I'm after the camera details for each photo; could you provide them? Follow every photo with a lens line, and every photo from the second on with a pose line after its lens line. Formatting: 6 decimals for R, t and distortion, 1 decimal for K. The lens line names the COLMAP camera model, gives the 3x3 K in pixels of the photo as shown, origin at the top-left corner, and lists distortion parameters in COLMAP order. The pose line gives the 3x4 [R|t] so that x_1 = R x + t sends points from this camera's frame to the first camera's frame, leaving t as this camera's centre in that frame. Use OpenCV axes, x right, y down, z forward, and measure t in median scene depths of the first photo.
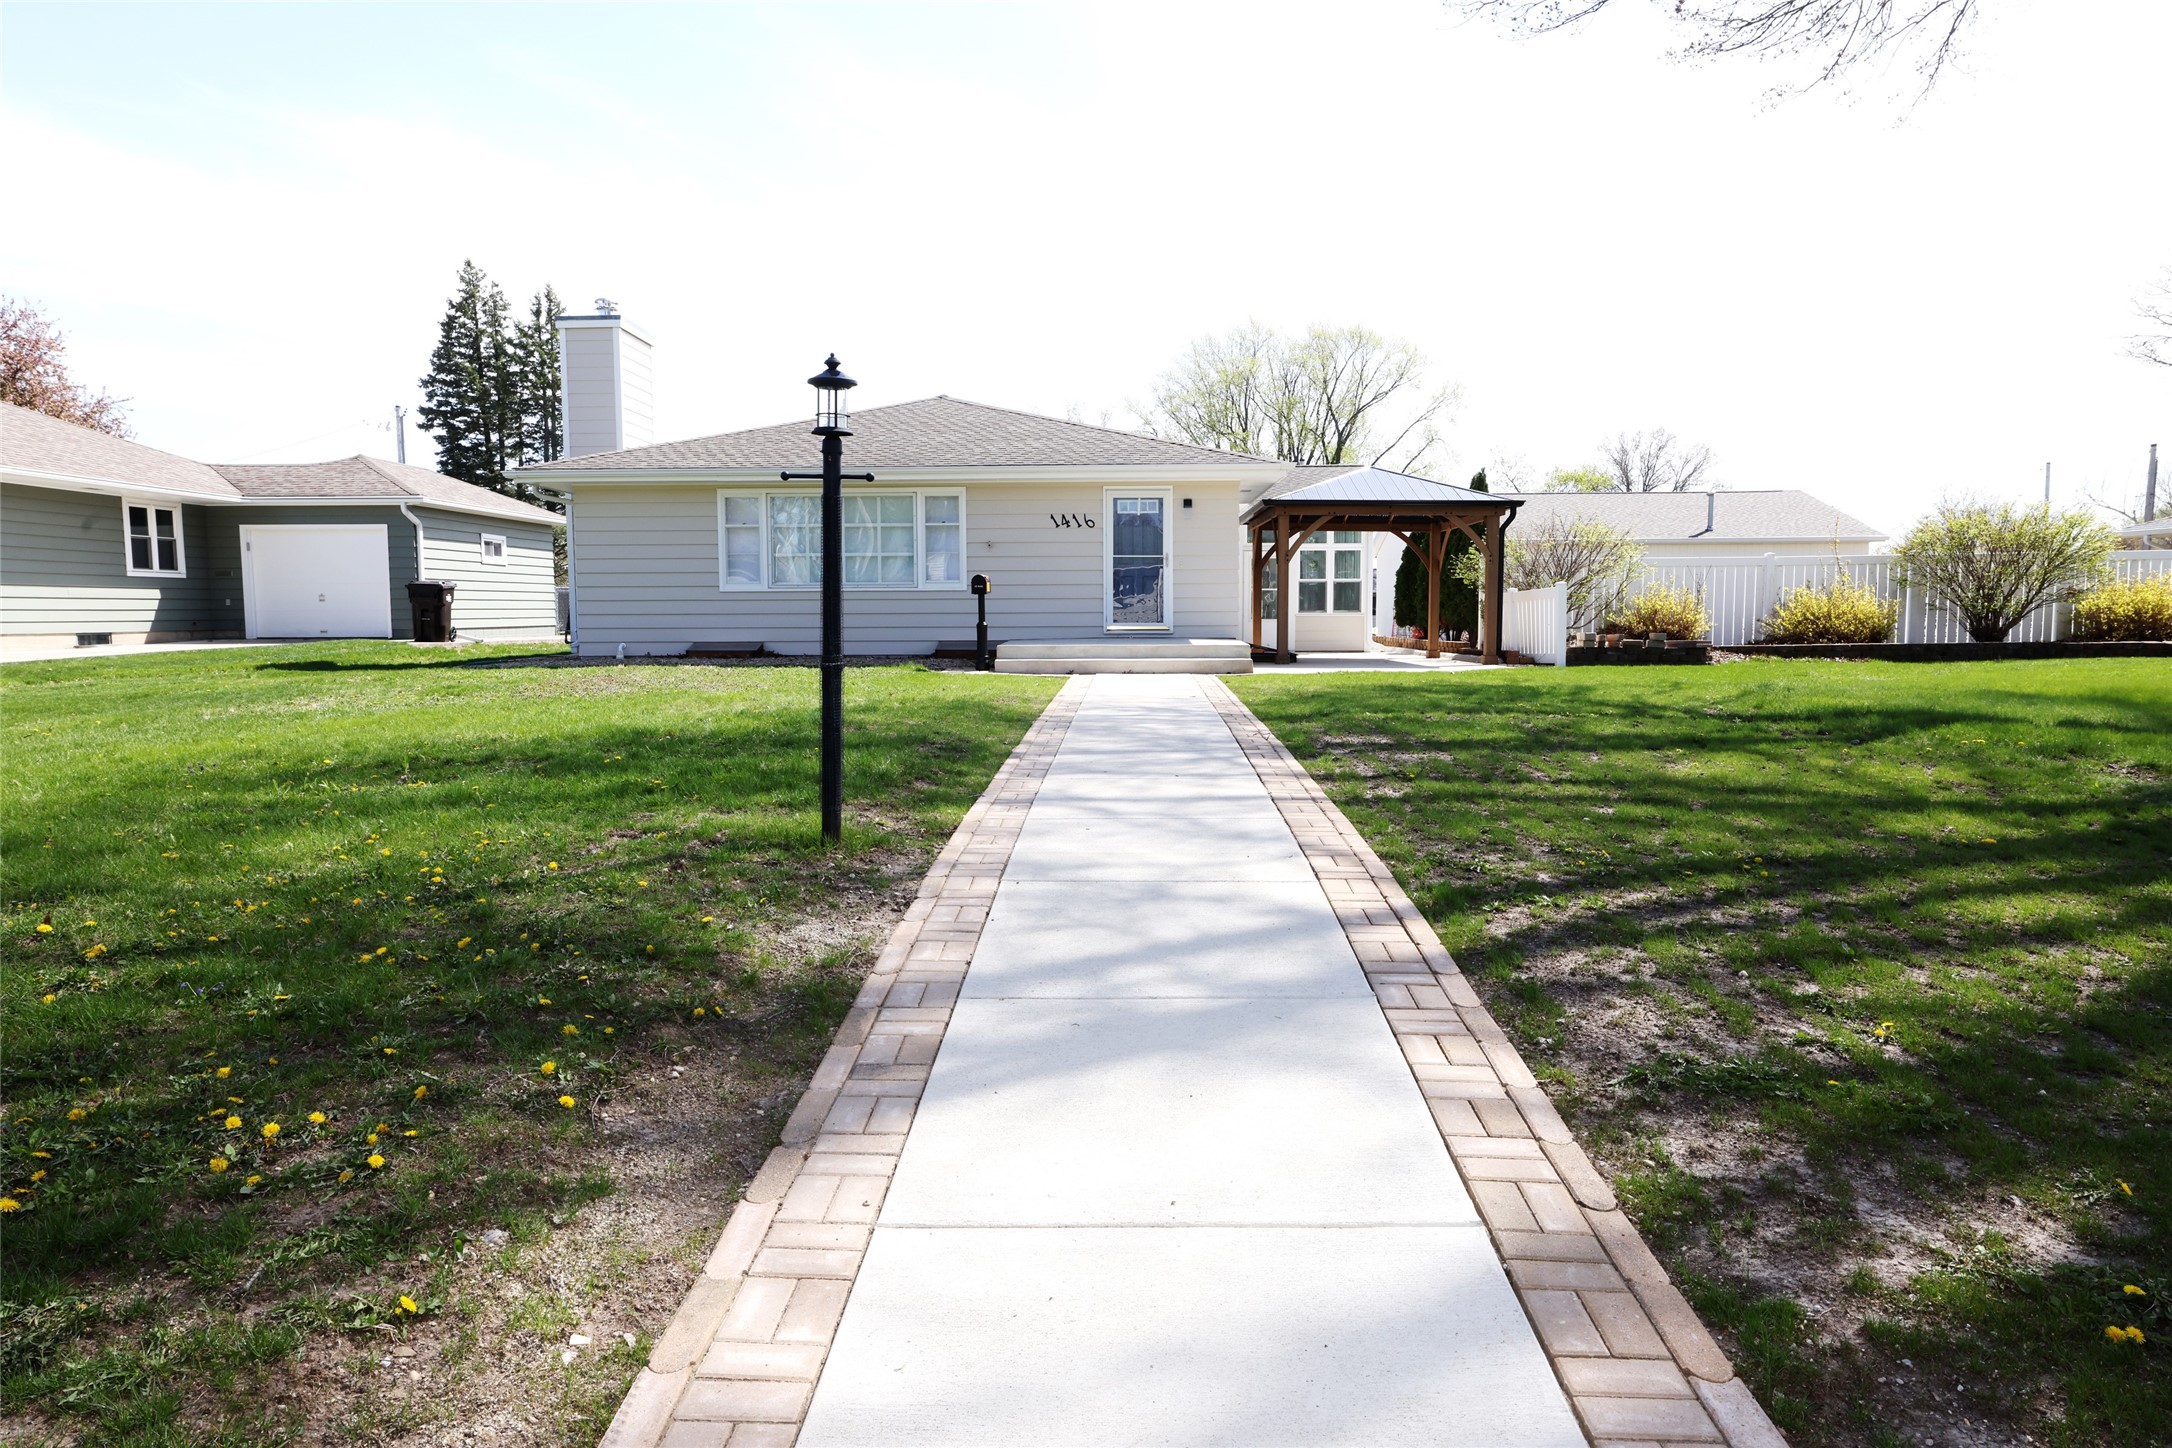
lens RADIAL K [[1360.0, 0, 1086.0], [0, 1360.0, 724.0], [0, 0, 1]] dist [-0.003519, 0.002063]
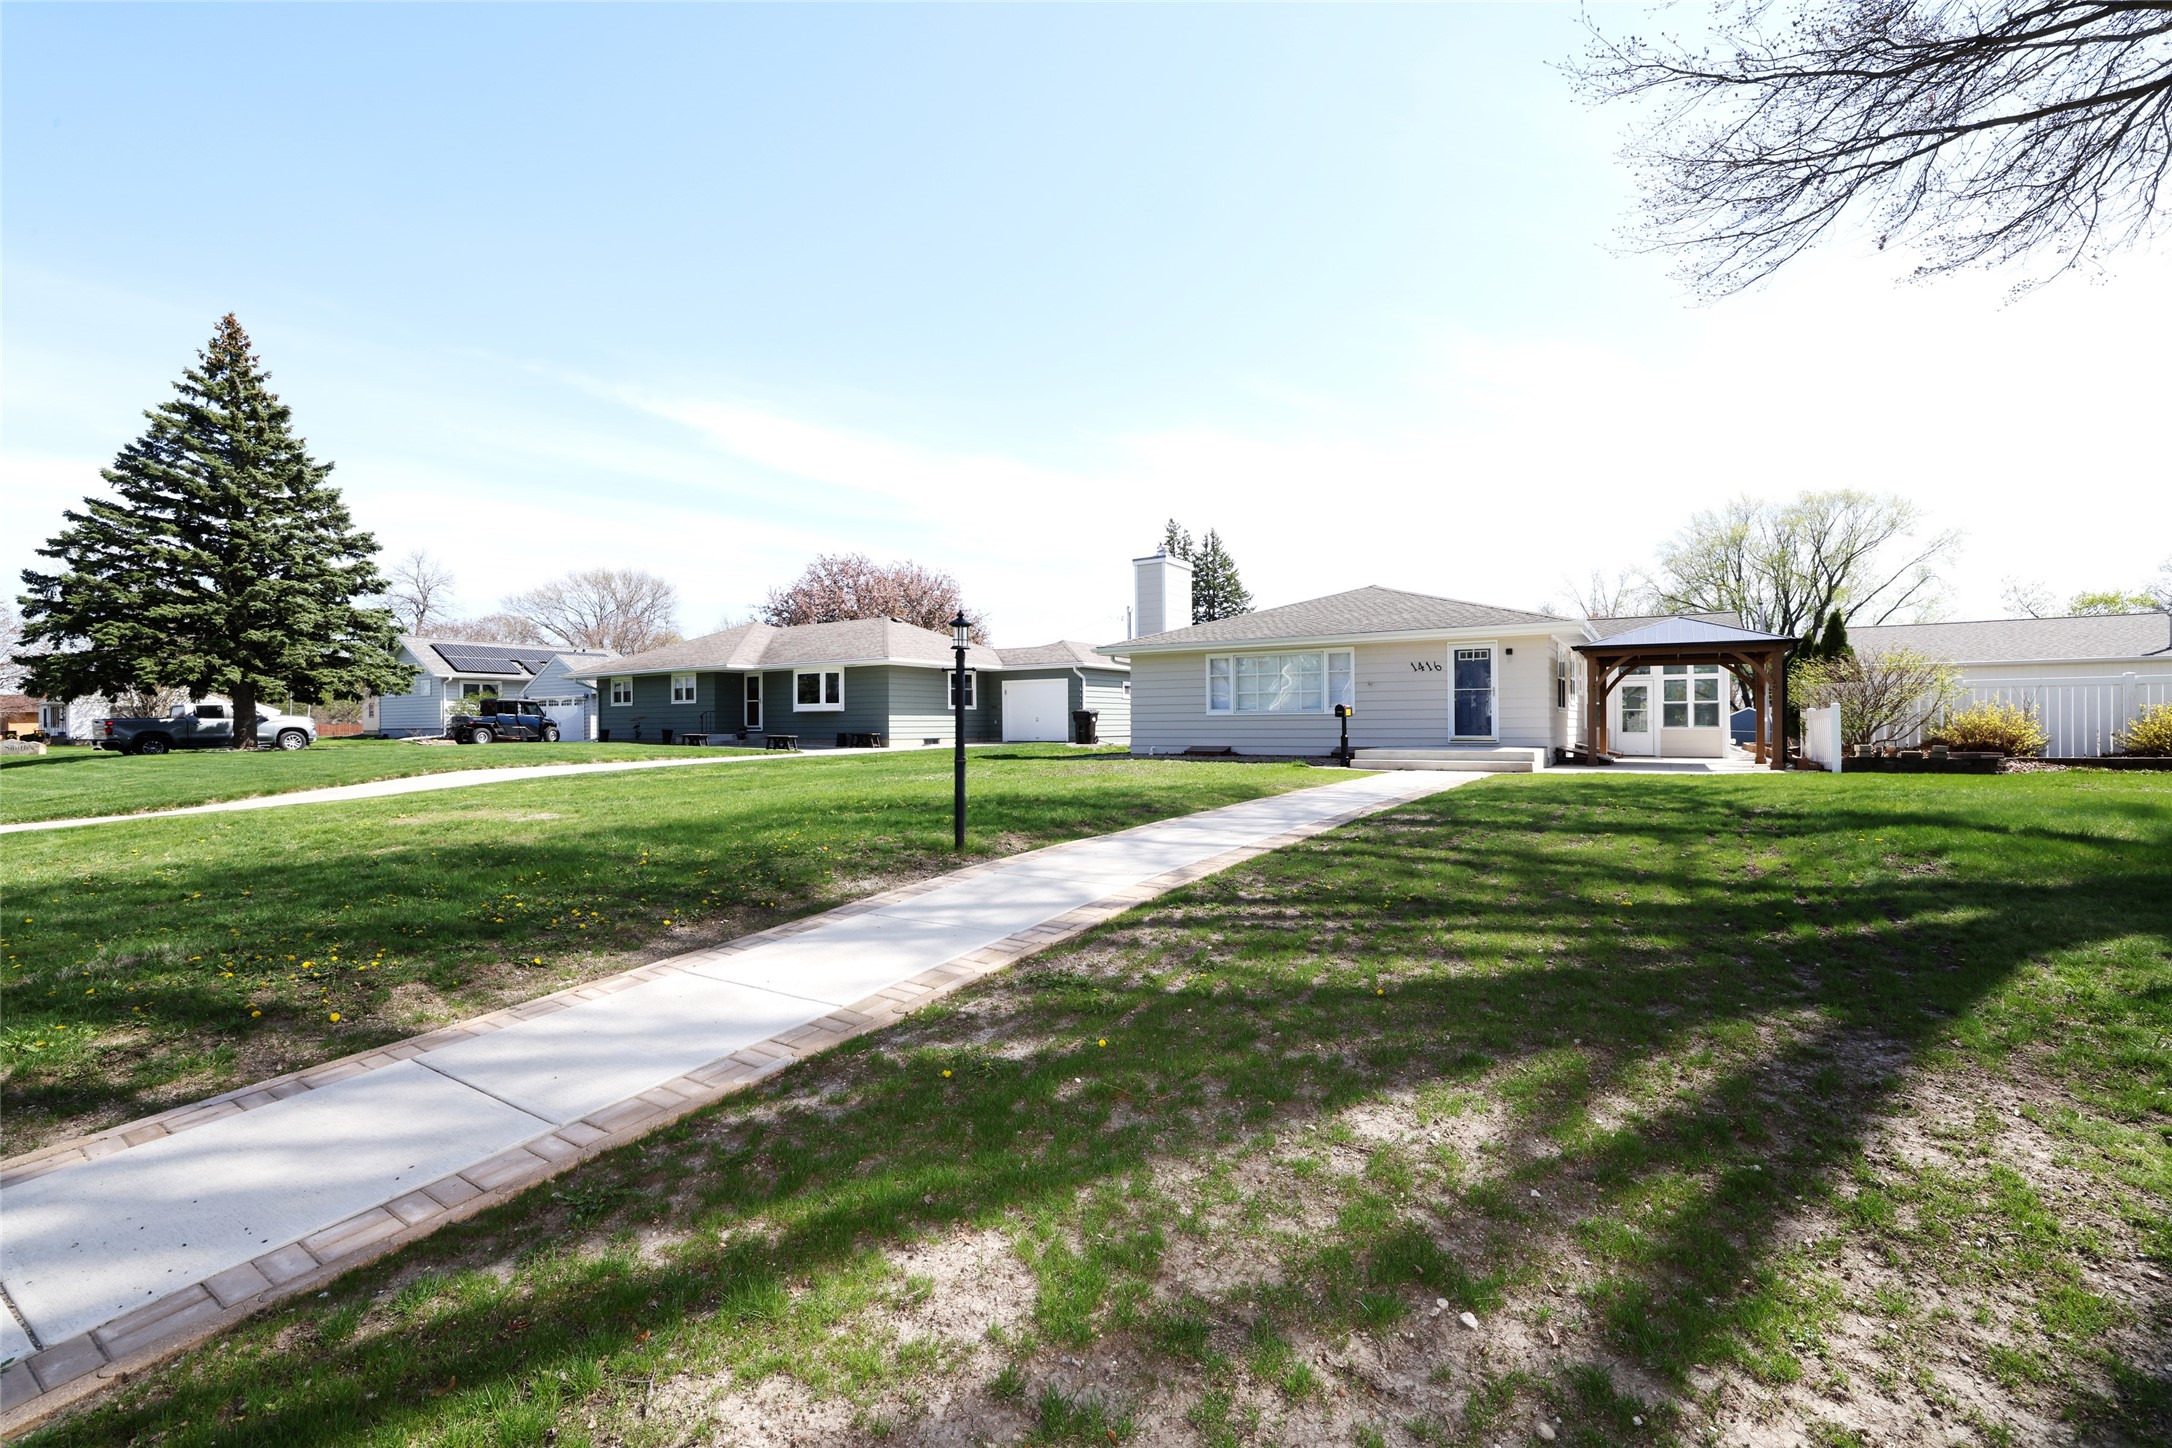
lens RADIAL K [[897.7, 0, 1086.0], [0, 897.7, 724.0], [0, 0, 1]] dist [-0.020030, 0.000380]
pose [[0.869123, -0.002251, -0.494591, 0.147916], [-0.039009, 0.996563, -0.073085, -0.001997], [0.493055, 0.082813, 0.866048, -0.016157]]
